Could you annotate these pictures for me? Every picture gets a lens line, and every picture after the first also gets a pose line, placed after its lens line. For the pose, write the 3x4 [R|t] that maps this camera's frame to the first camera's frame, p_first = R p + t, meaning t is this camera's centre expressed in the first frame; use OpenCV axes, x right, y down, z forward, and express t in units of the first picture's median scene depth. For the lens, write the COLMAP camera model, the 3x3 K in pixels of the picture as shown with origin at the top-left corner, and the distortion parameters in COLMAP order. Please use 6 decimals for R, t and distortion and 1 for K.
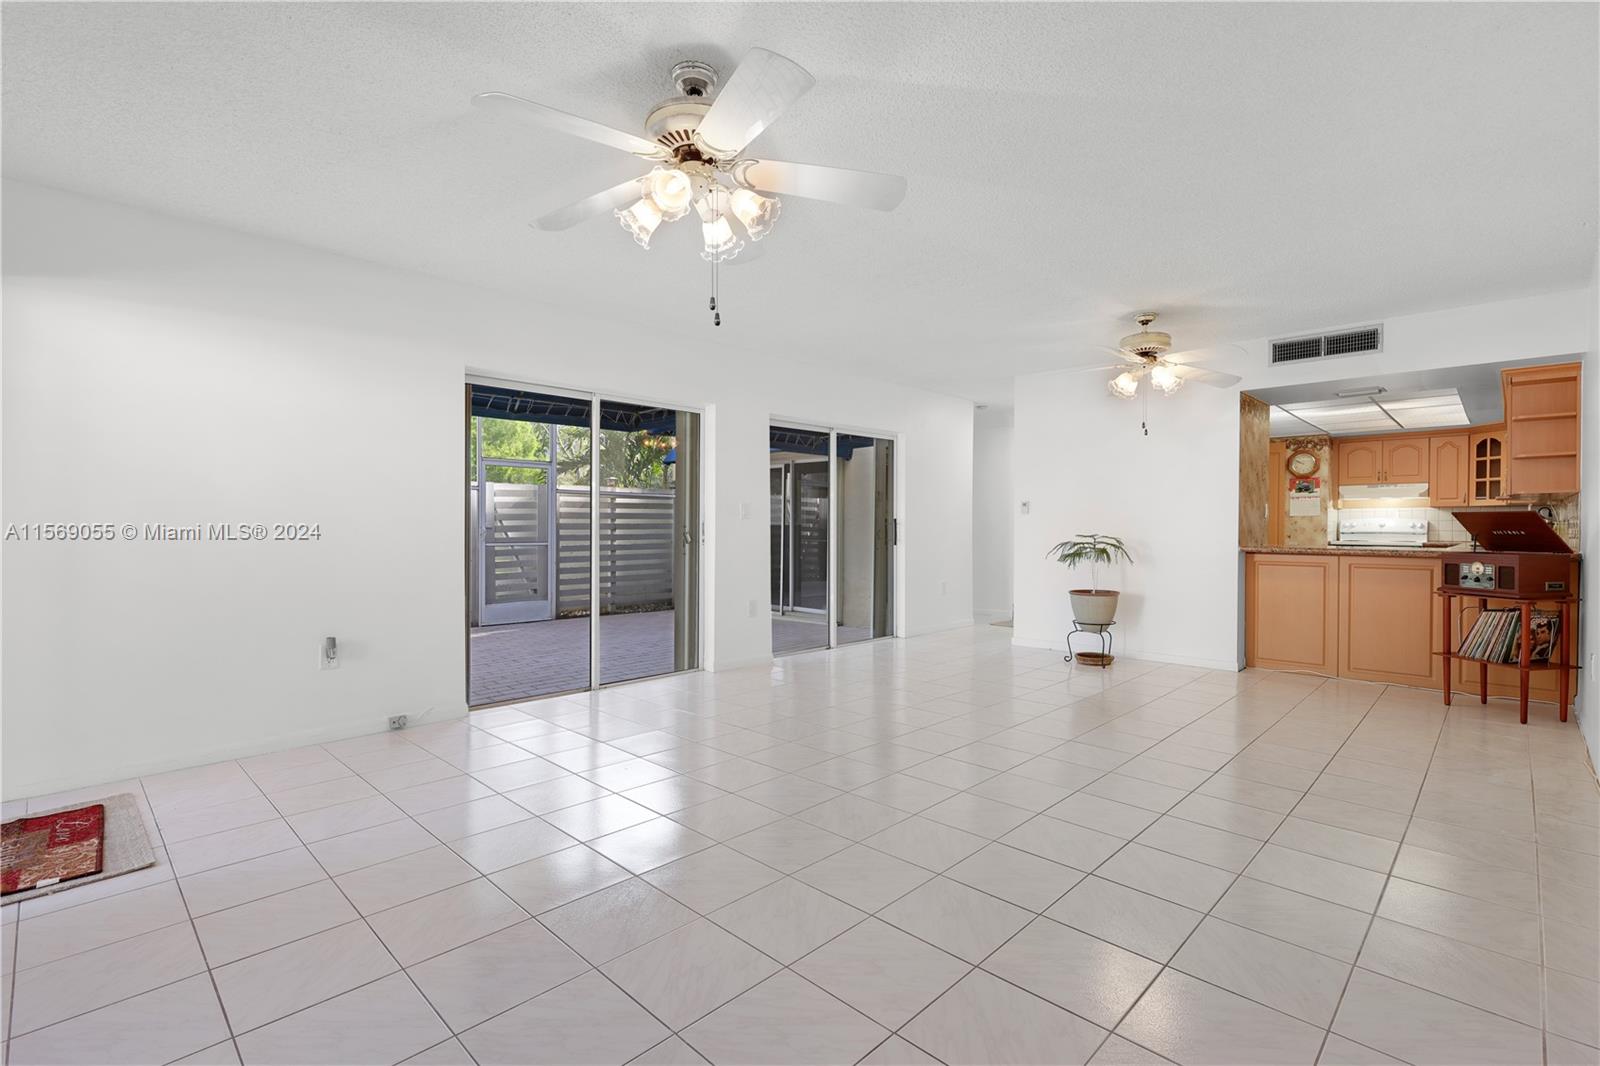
lens RADIAL K [[746.2, 0, 813.2], [0, 746.2, 531.8], [0, 0, 1]] dist [0.007541, -0.001798]
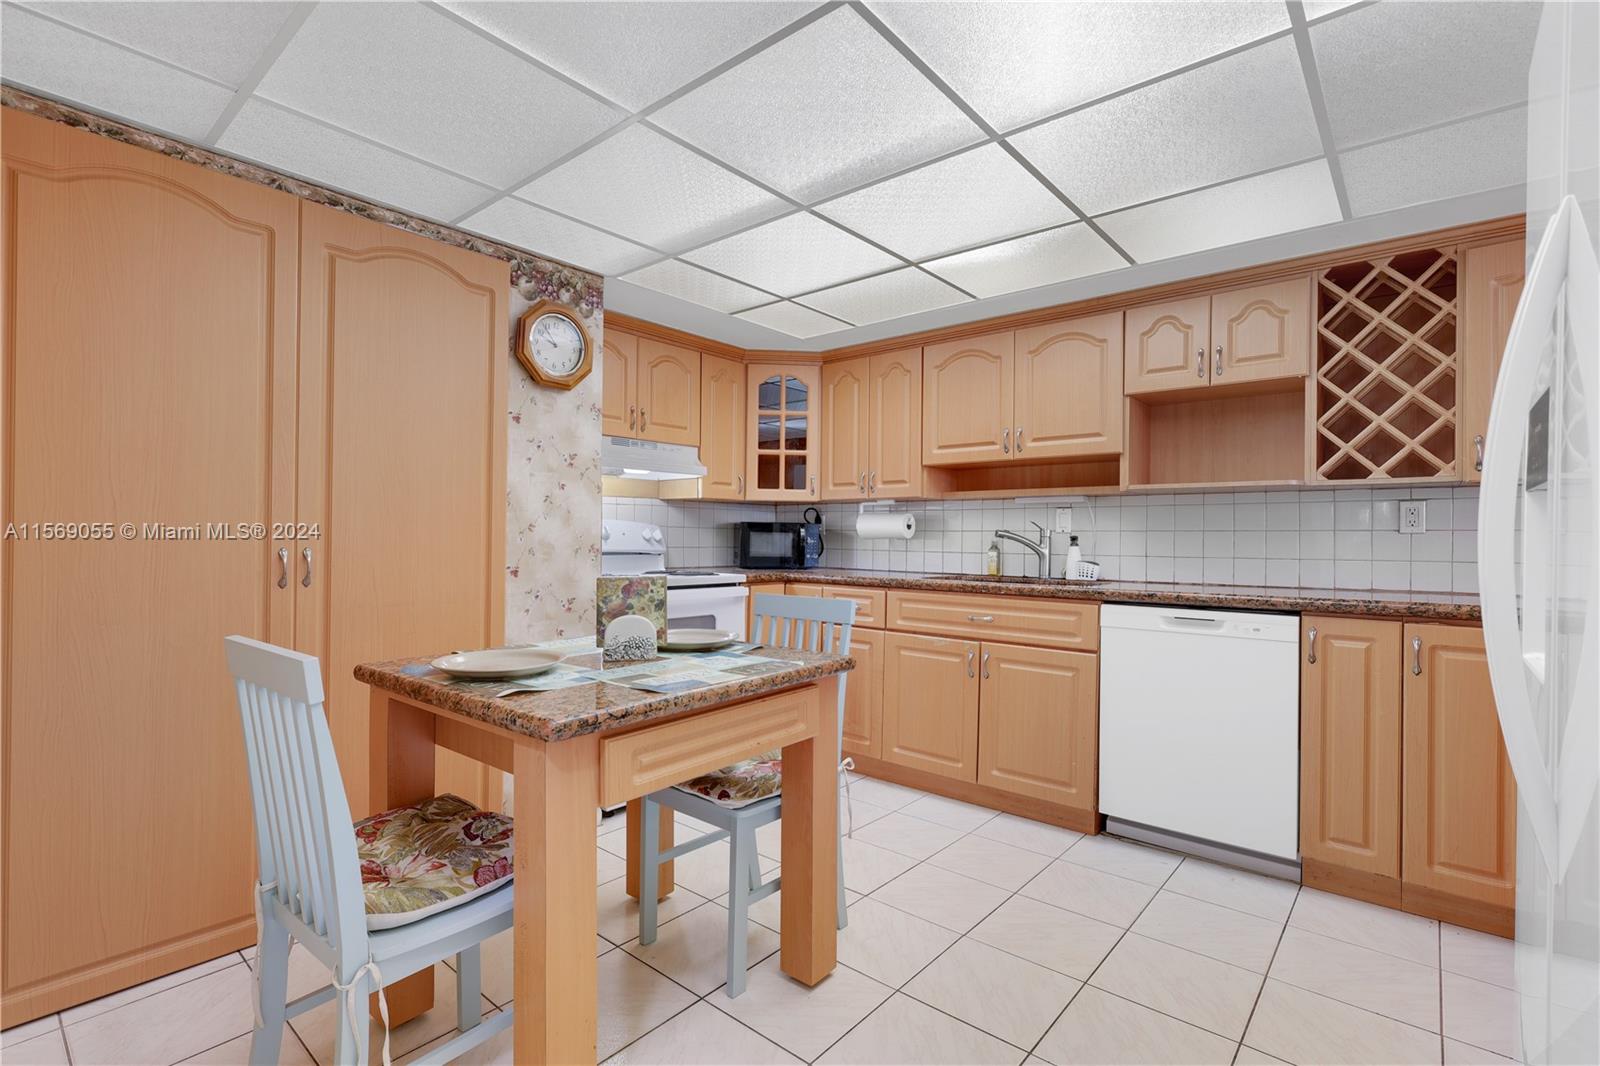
lens RADIAL K [[746.2, 0, 800.4], [0, 746.2, 528.3], [0, 0, 1]] dist [0.007541, -0.001798]
pose [[-0.045585, 0.009739, 0.998913, 0.381567], [-0.001506, 0.999951, -0.009818, -0.010723], [-0.998959, -0.001952, -0.045568, 1.055082]]
